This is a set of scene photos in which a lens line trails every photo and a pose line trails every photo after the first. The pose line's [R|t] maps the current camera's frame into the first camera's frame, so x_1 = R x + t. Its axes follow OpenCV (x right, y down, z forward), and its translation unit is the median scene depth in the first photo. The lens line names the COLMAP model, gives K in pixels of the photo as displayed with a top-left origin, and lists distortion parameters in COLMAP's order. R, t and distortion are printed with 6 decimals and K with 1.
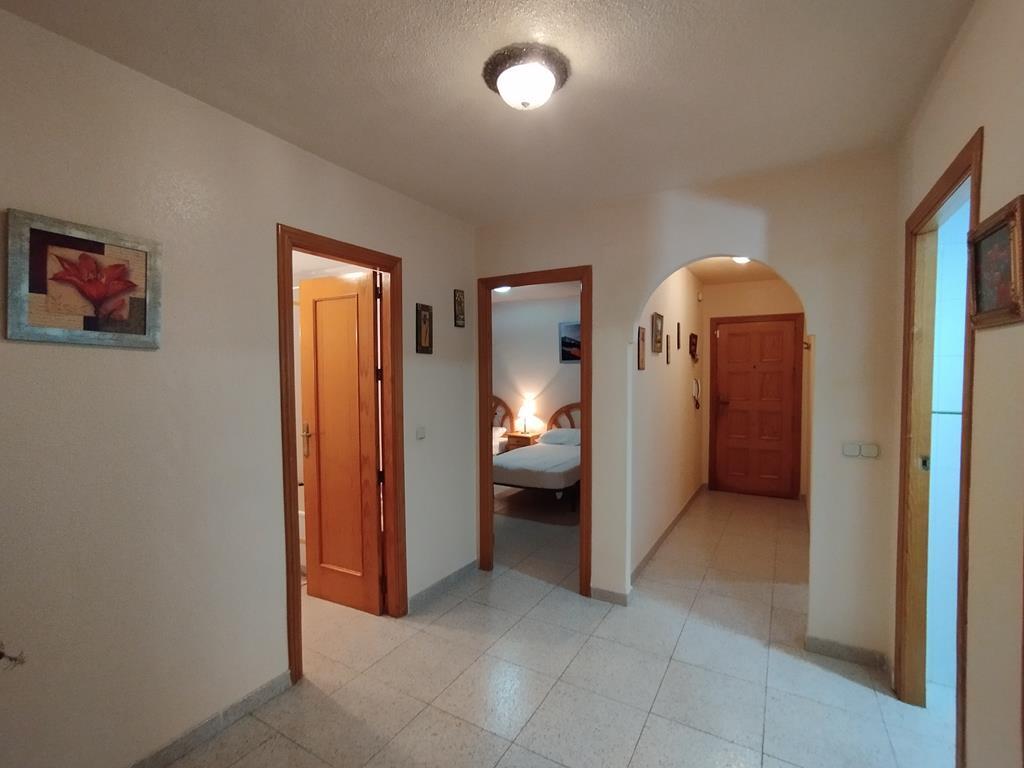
lens RADIAL K [[478.7, 0, 516.6], [0, 478.7, 385.0], [0, 0, 1]] dist [-0.003220, 0.008708]
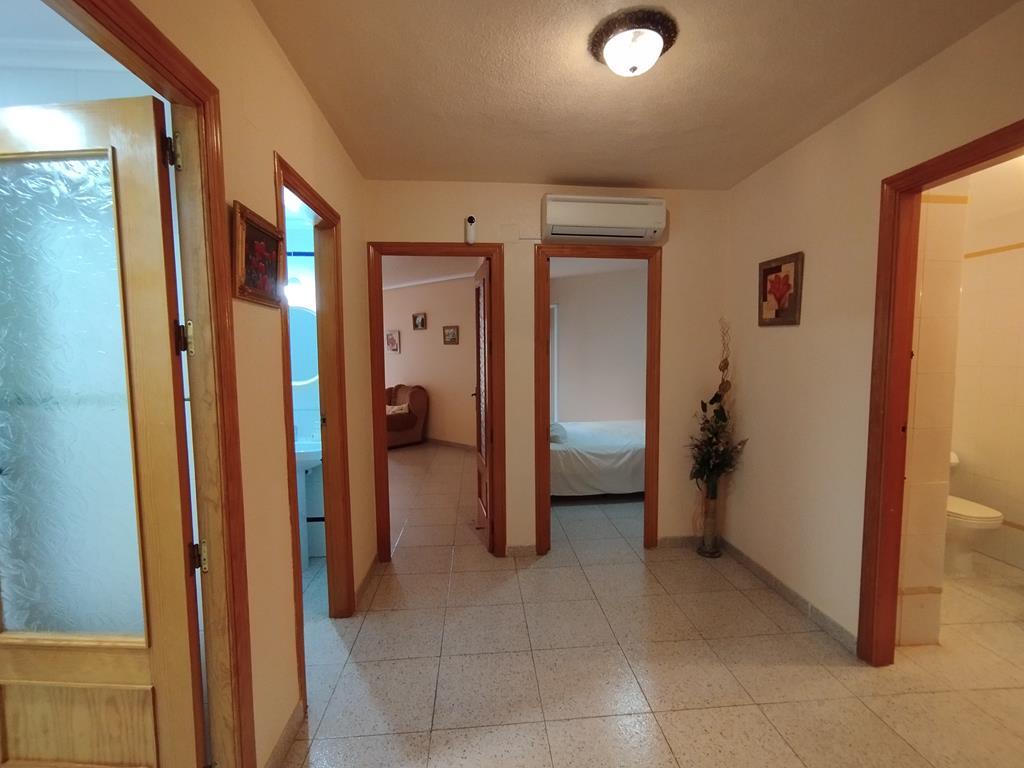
lens RADIAL K [[478.7, 0, 513.4], [0, 478.7, 387.0], [0, 0, 1]] dist [-0.003220, 0.008708]
pose [[-0.823893, 0.046796, -0.564810, 0.861102], [-0.008745, 0.995417, 0.095229, -0.018018], [0.566677, 0.083398, -0.819708, 1.811722]]
